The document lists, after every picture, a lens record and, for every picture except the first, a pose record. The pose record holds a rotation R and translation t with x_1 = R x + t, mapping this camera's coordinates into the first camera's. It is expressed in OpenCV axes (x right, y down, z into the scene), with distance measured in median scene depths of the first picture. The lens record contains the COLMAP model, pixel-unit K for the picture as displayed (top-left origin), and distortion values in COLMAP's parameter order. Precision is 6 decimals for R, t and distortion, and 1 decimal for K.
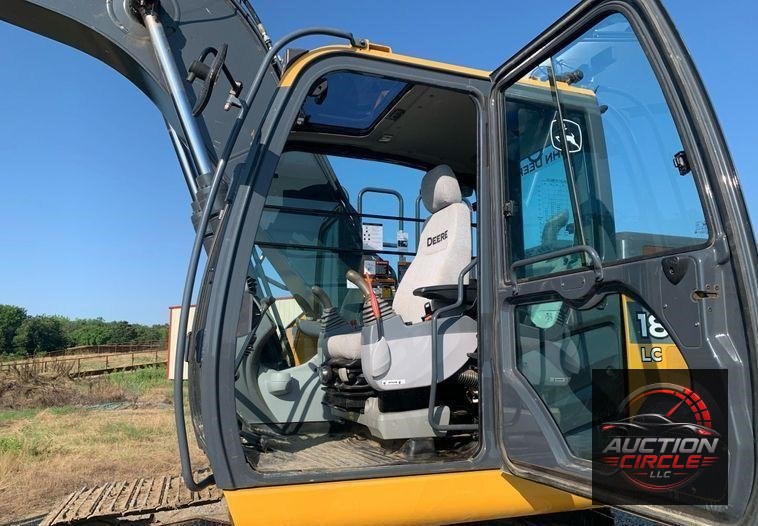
lens RADIAL K [[597.7, 0, 377.2], [0, 597.7, 279.4], [0, 0, 1]] dist [0.012122, 0.004987]
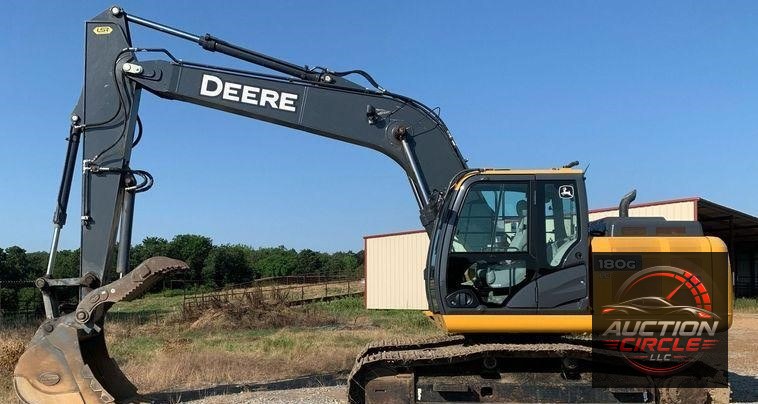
lens RADIAL K [[705.2, 0, 377.9], [0, 705.2, 241.4], [0, 0, 1]] dist [0.090358, -0.000659]
pose [[0.954575, -0.023150, -0.297070, 0.145821], [0.041791, 0.997525, 0.056553, -0.076222], [0.295025, -0.066399, 0.953180, -0.711384]]
